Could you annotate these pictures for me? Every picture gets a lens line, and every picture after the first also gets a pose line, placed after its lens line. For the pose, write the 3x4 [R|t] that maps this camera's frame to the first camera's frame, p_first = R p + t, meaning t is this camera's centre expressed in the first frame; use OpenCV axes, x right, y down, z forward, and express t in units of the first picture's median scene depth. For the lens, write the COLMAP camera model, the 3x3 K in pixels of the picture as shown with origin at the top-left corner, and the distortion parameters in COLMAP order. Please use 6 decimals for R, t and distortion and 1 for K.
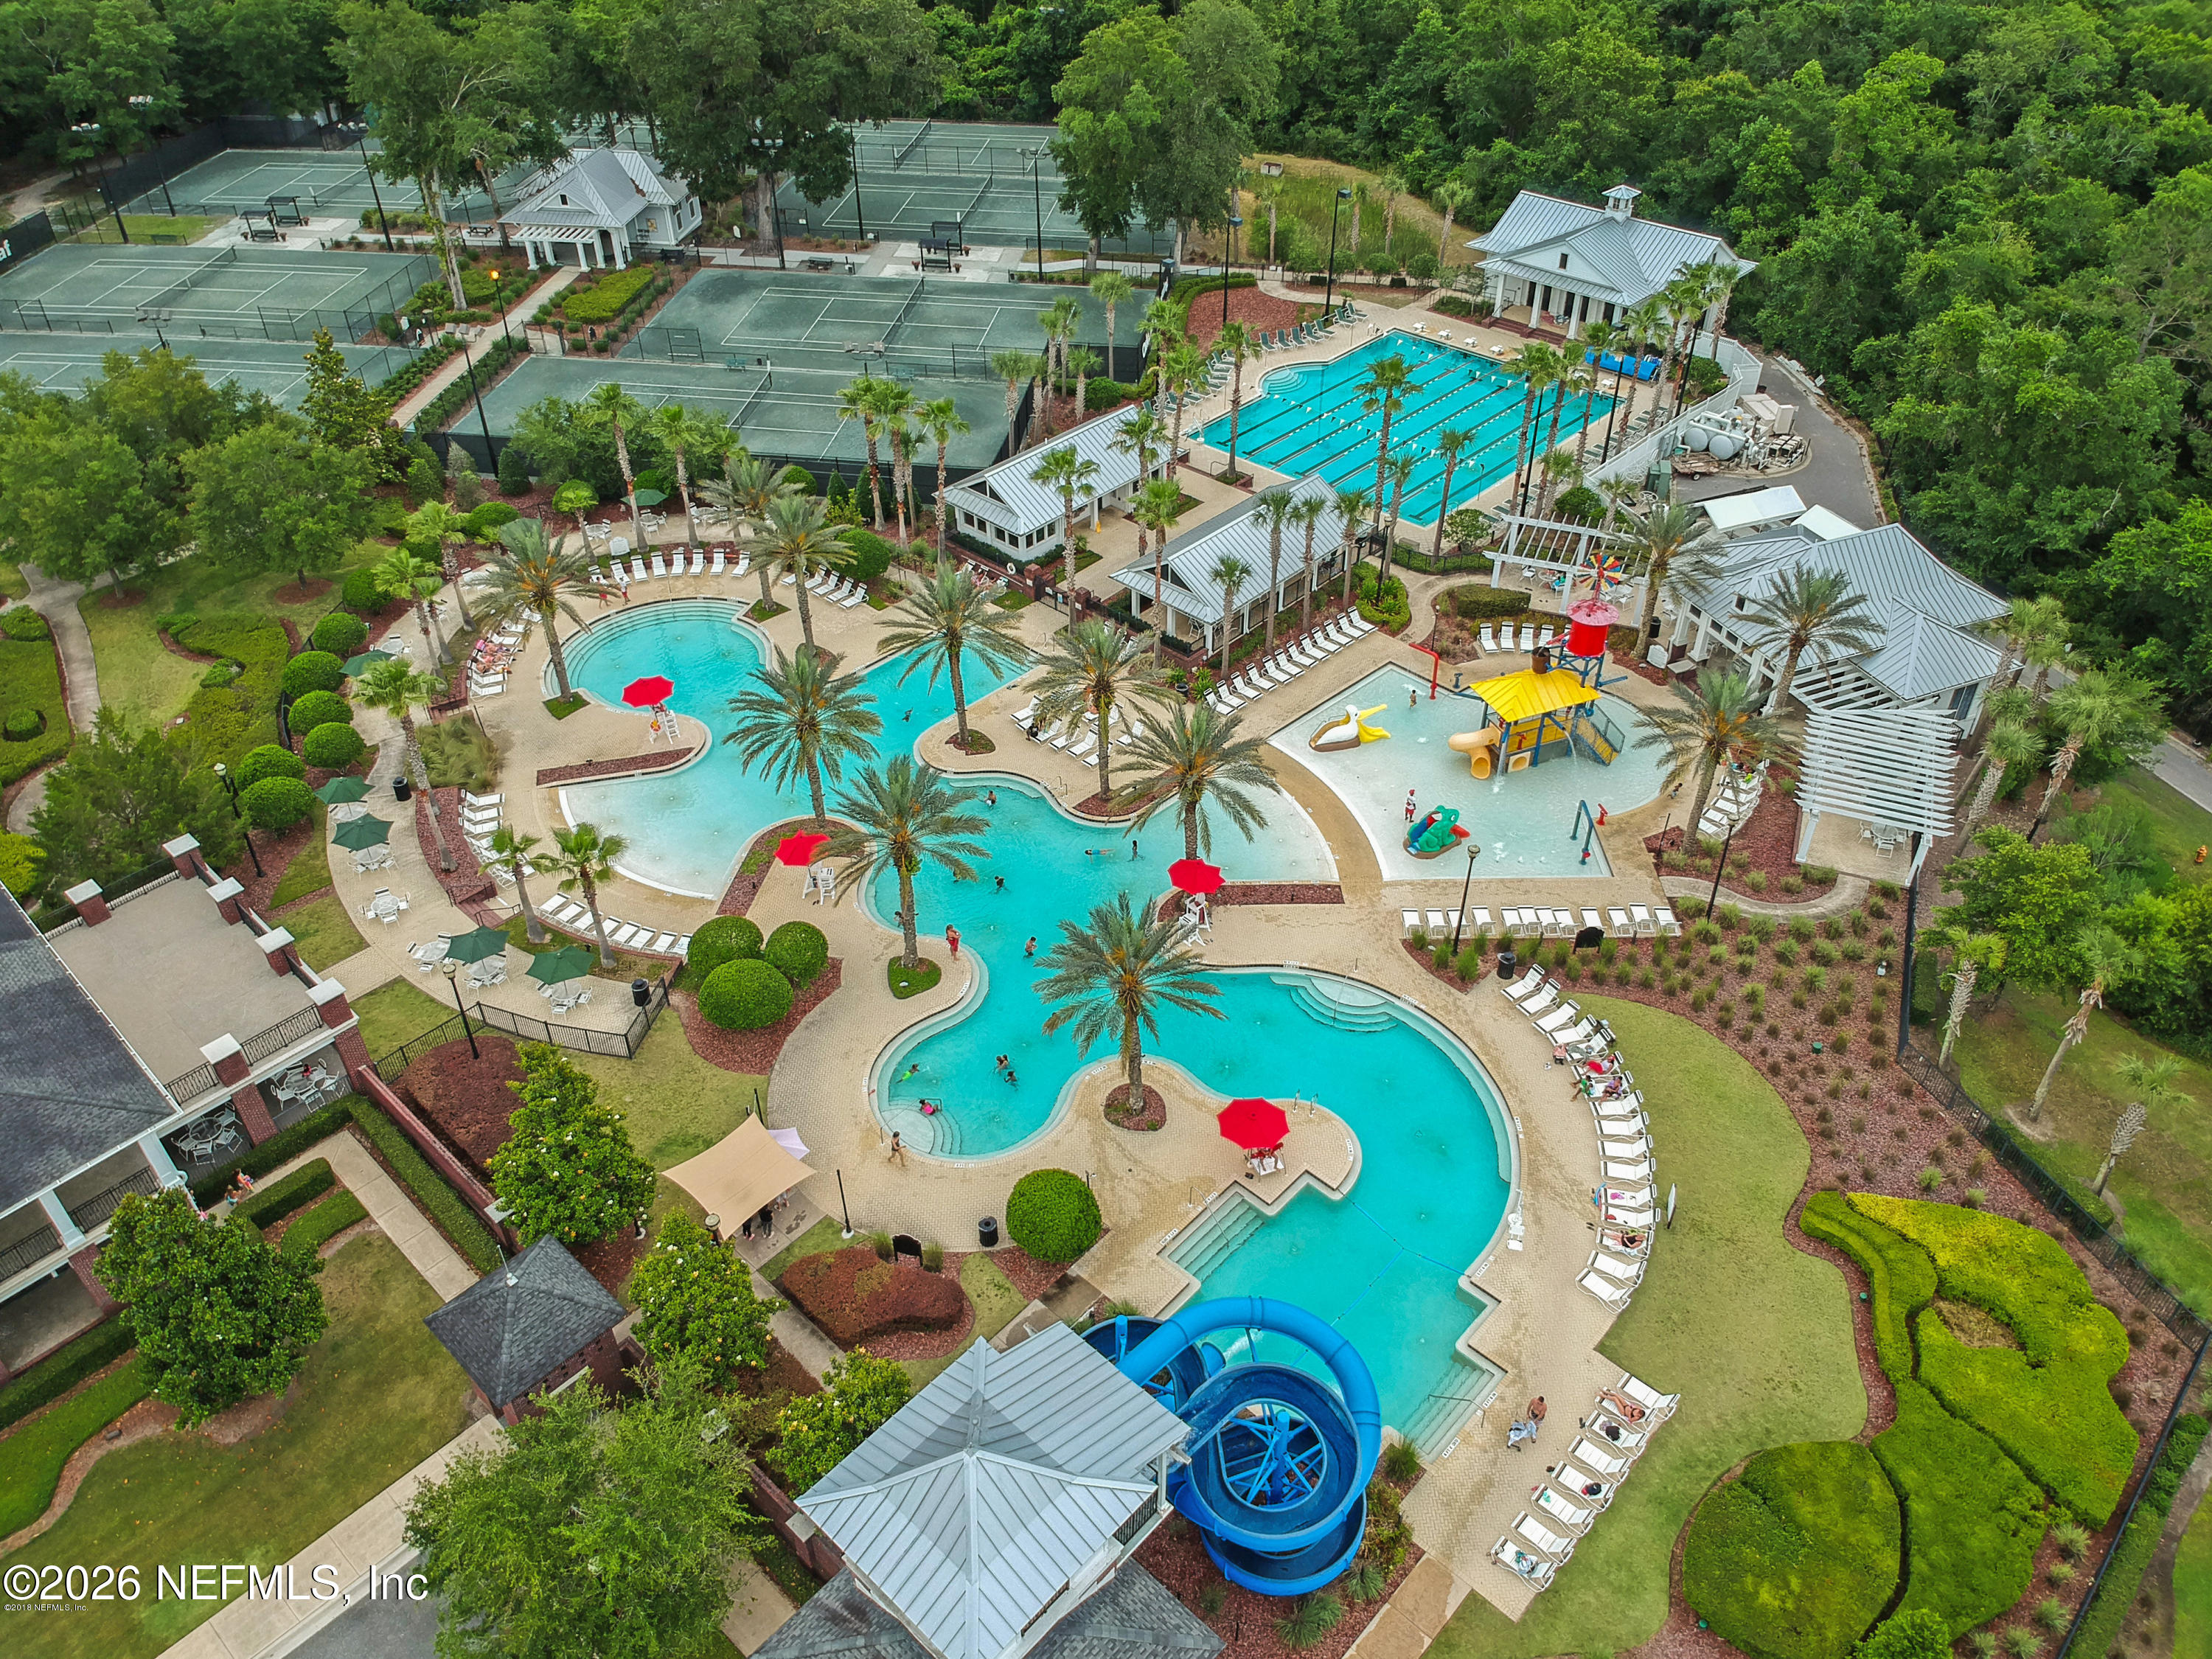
lens RADIAL K [[1612.9, 0, 1103.8], [0, 1612.9, 779.3], [0, 0, 1]] dist [0.081035, -0.153783]
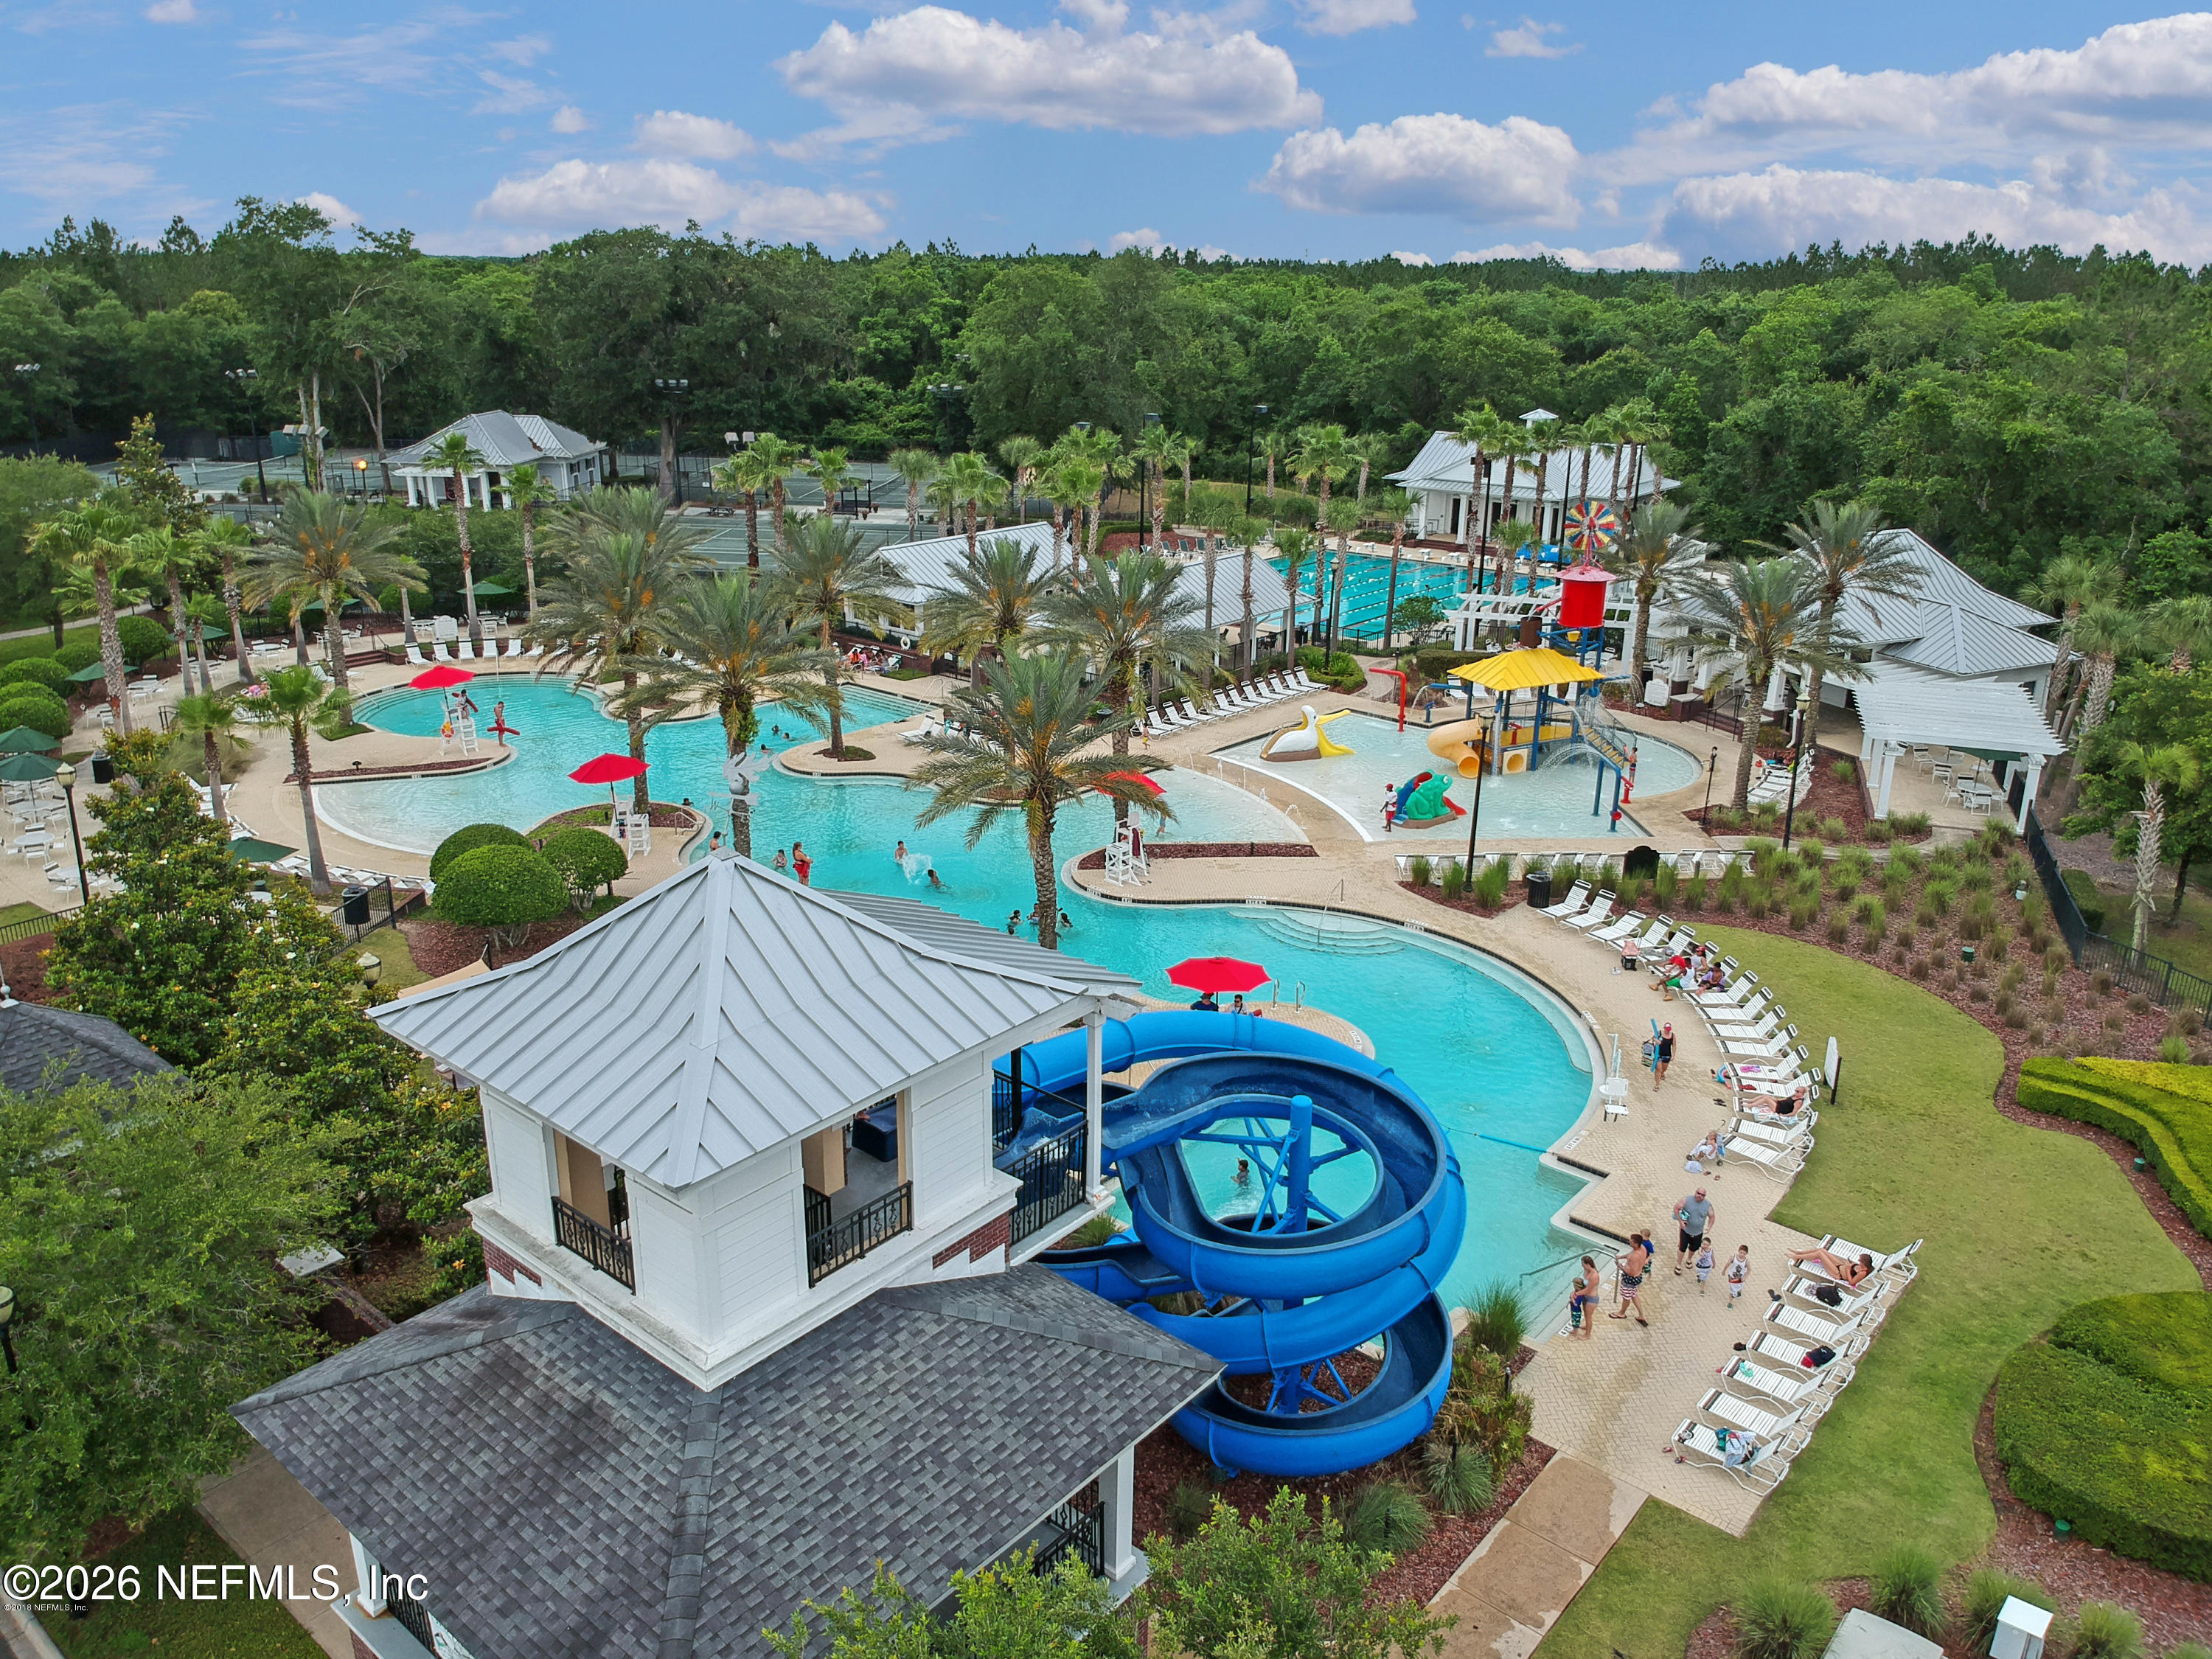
lens RADIAL K [[1612.9, 0, 1103.8], [0, 1612.9, 779.3], [0, 0, 1]] dist [0.081035, -0.153783]
pose [[0.998638, 0.004366, 0.051987, 0.005900], [0.012774, 0.945691, -0.324814, 0.289349], [-0.050582, 0.325036, 0.944348, 0.262191]]
